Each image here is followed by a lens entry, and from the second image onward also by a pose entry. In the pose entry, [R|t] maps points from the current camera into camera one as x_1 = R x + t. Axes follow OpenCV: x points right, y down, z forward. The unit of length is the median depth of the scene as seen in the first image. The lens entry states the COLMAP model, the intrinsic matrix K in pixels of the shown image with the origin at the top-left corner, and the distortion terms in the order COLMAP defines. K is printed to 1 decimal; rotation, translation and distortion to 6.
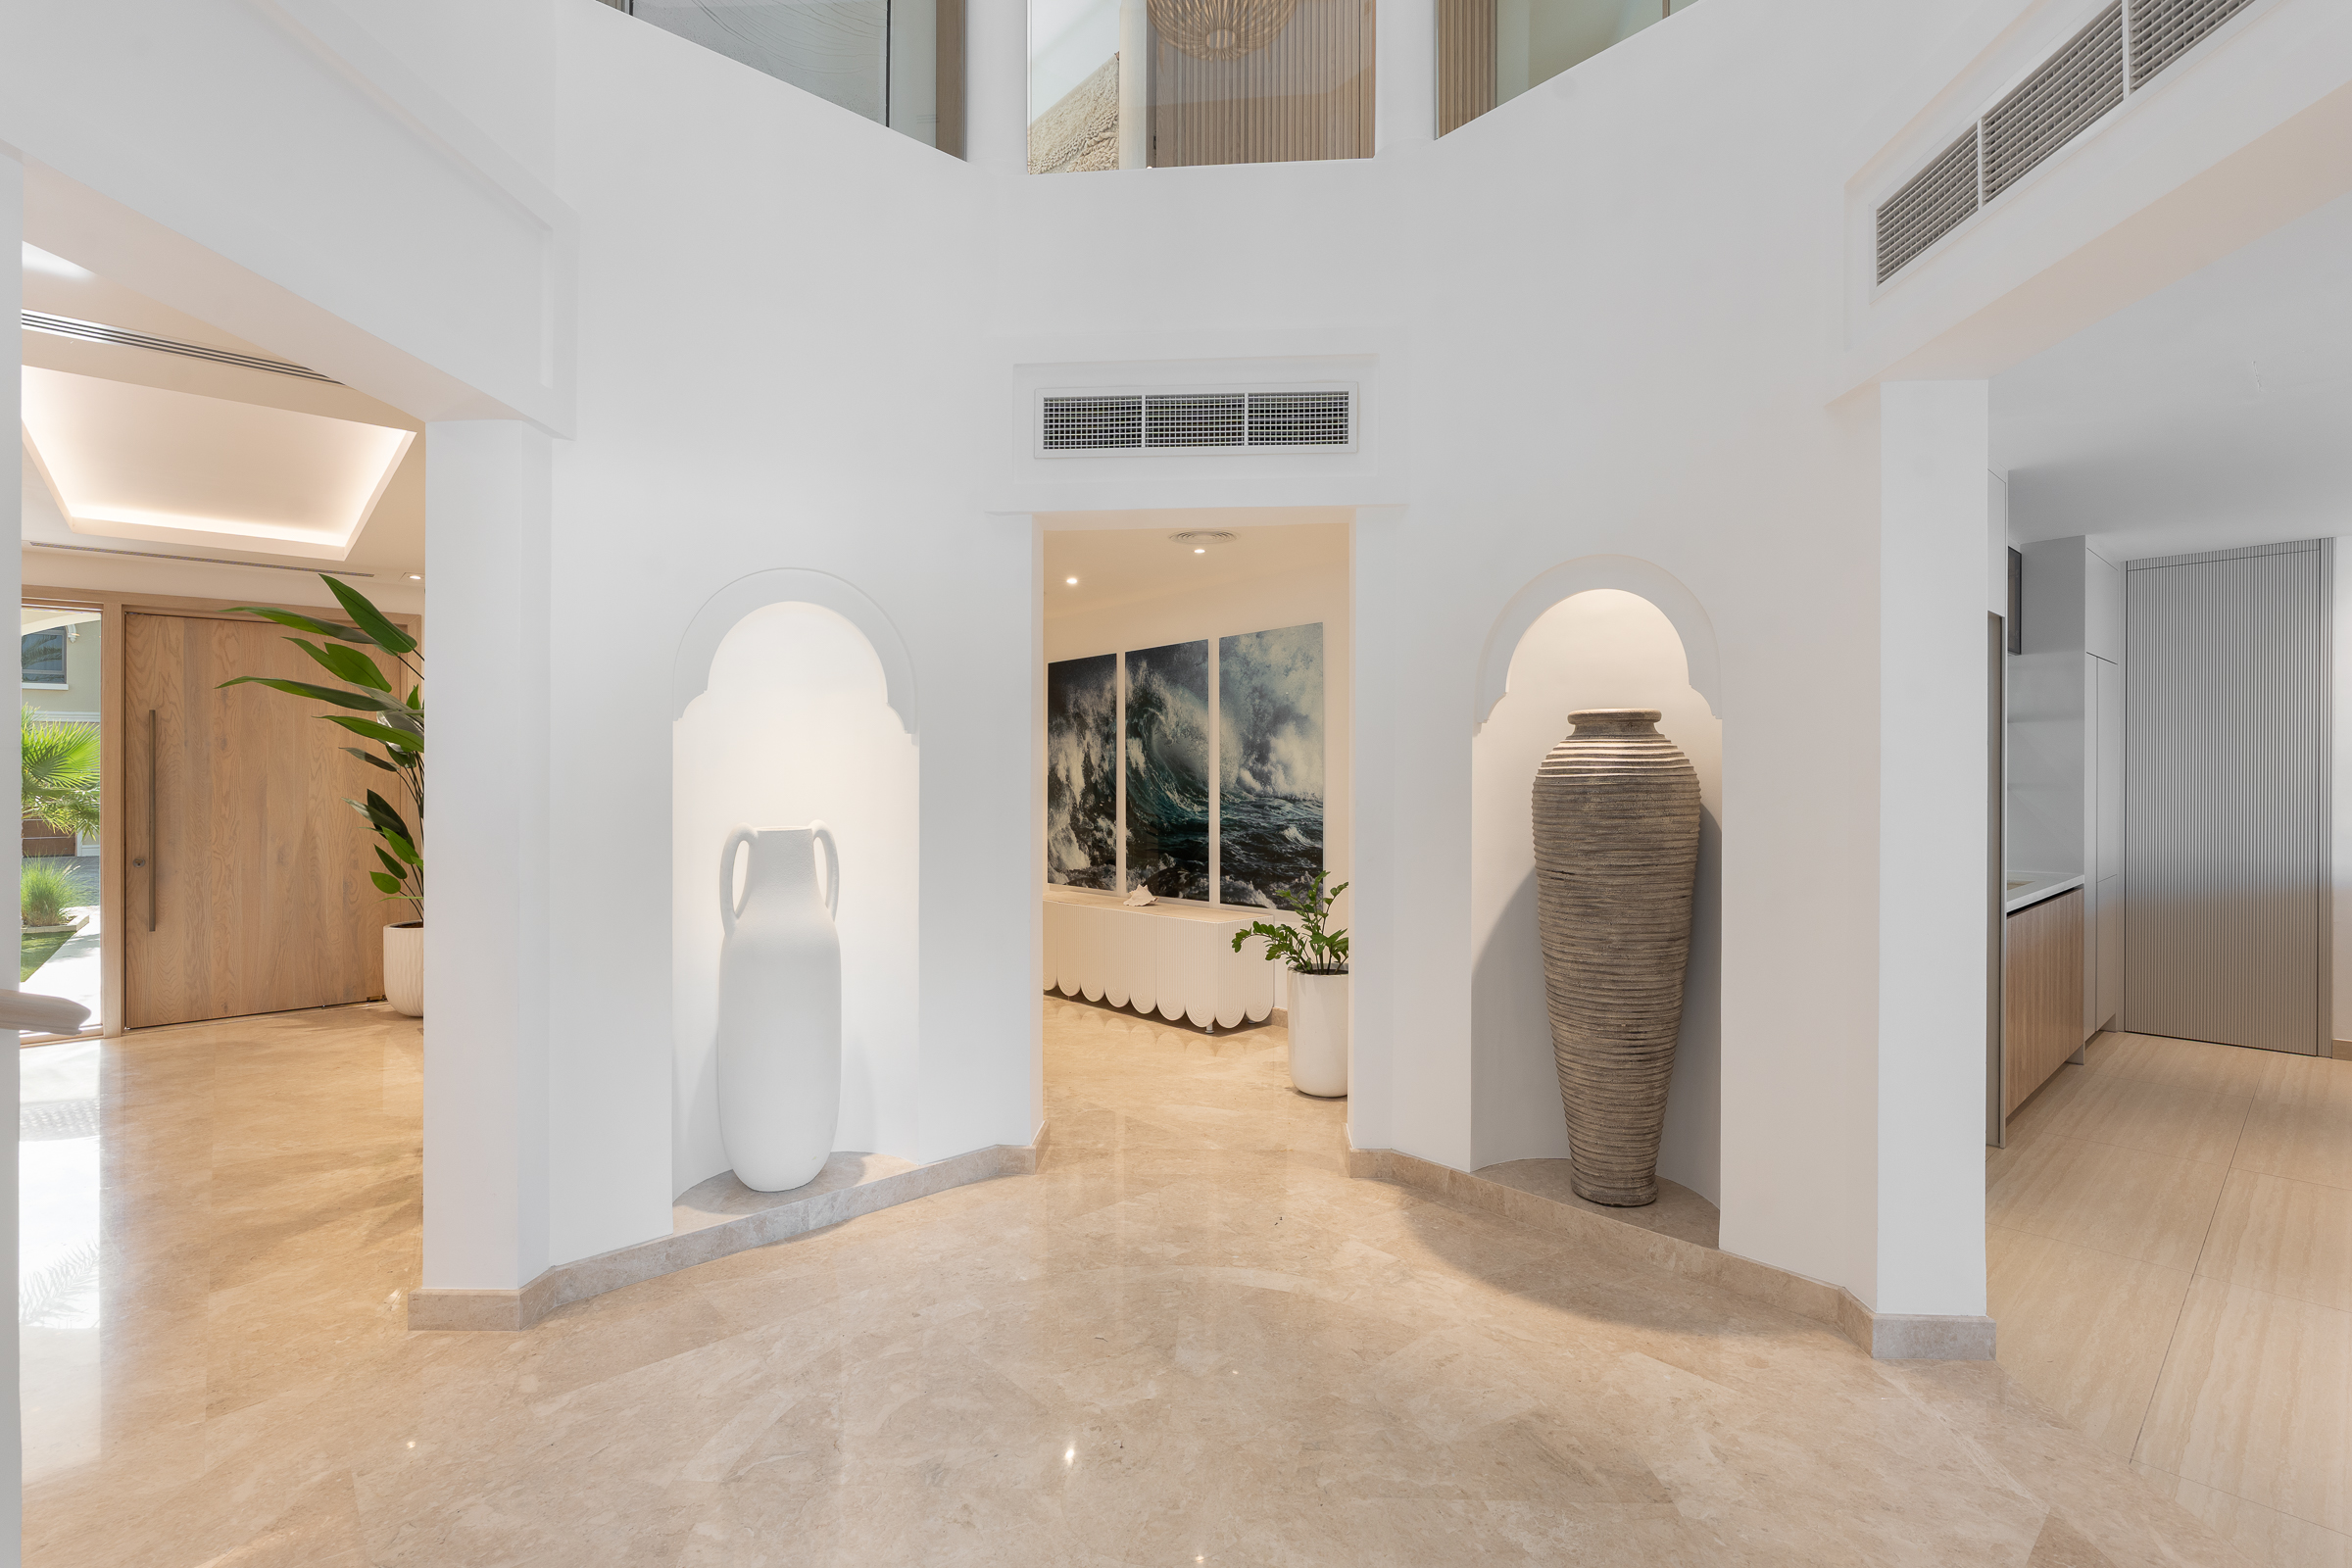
lens RADIAL K [[1074.5, 0, 1167.7], [0, 1074.5, 789.2], [0, 0, 1]] dist [-0.008038, 0.001588]
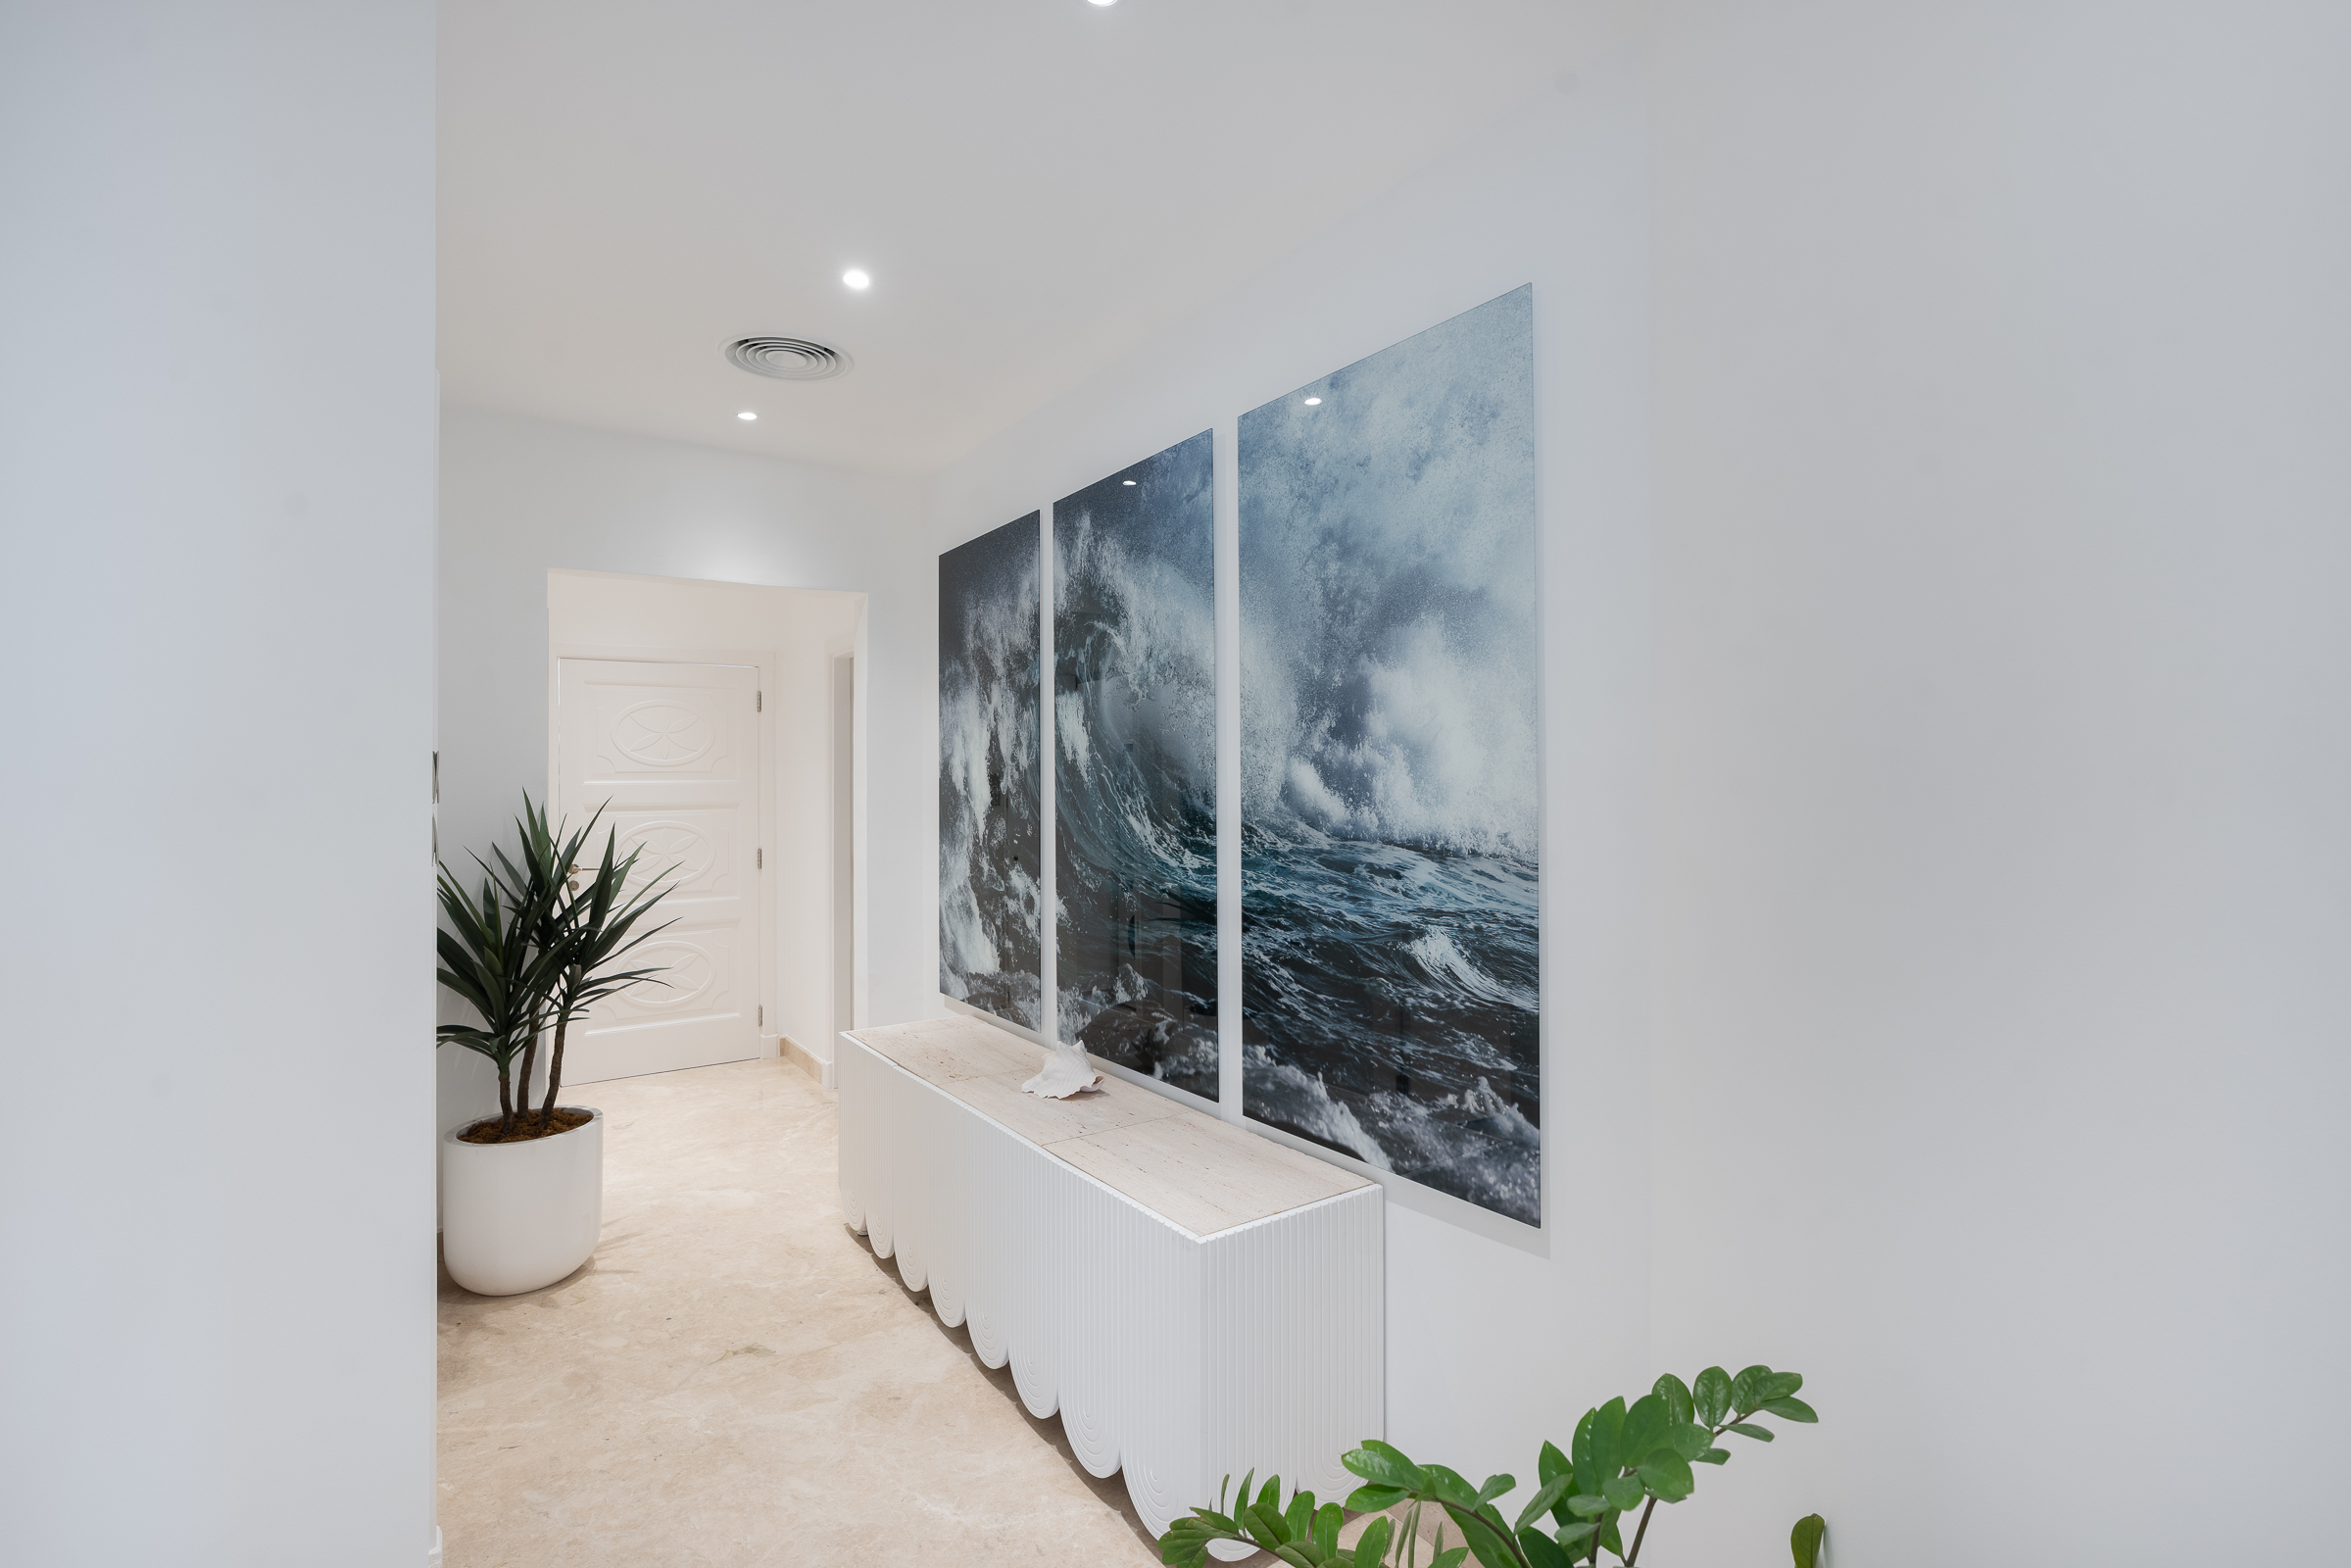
lens RADIAL K [[1074.1, 0, 1180.3], [0, 1074.1, 779.6], [0, 0, 1]] dist [-0.008038, 0.001588]
pose [[0.993017, -0.005781, -0.117829, 0.073560], [0.004814, 0.999952, -0.008484, -0.009118], [0.117873, 0.007858, 0.992998, 0.635904]]
